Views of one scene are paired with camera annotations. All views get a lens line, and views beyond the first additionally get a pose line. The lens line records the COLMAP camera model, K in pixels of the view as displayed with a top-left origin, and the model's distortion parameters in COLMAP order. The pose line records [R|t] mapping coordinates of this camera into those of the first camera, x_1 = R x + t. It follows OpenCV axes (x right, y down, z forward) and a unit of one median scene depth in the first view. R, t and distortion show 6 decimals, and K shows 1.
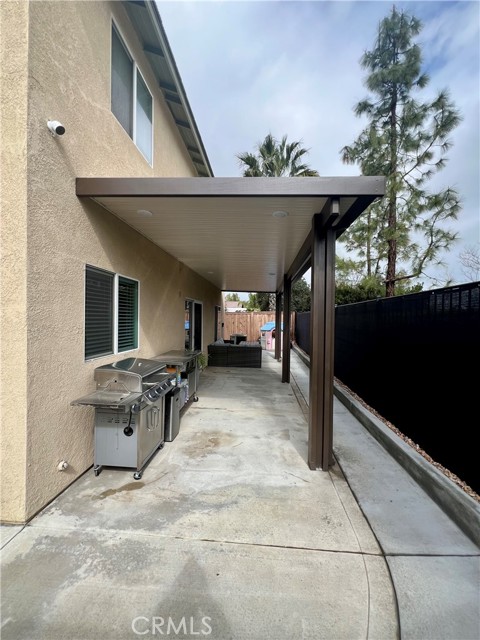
lens RADIAL K [[256.1, 0, 241.0], [0, 256.1, 320.4], [0, 0, 1]] dist [-0.000020, -0.000382]
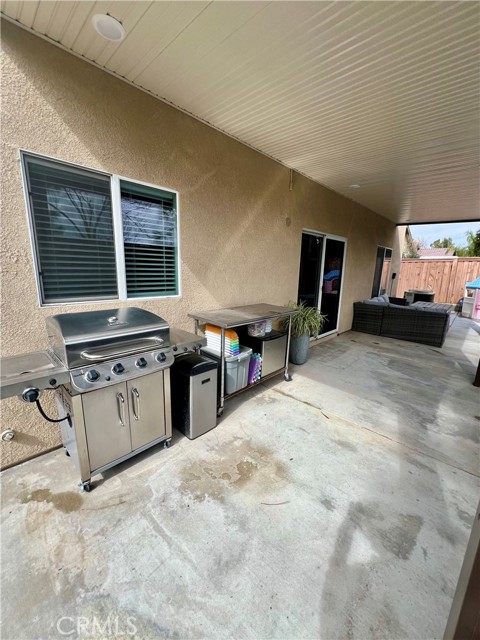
lens RADIAL K [[256.1, 0, 241.1], [0, 256.1, 320.0], [0, 0, 1]] dist [-0.000020, -0.000382]
pose [[0.774217, 0.139978, -0.617247, 0.177176], [-0.023780, 0.980982, 0.192637, 0.035424], [0.632473, -0.134465, 0.762822, 0.566908]]
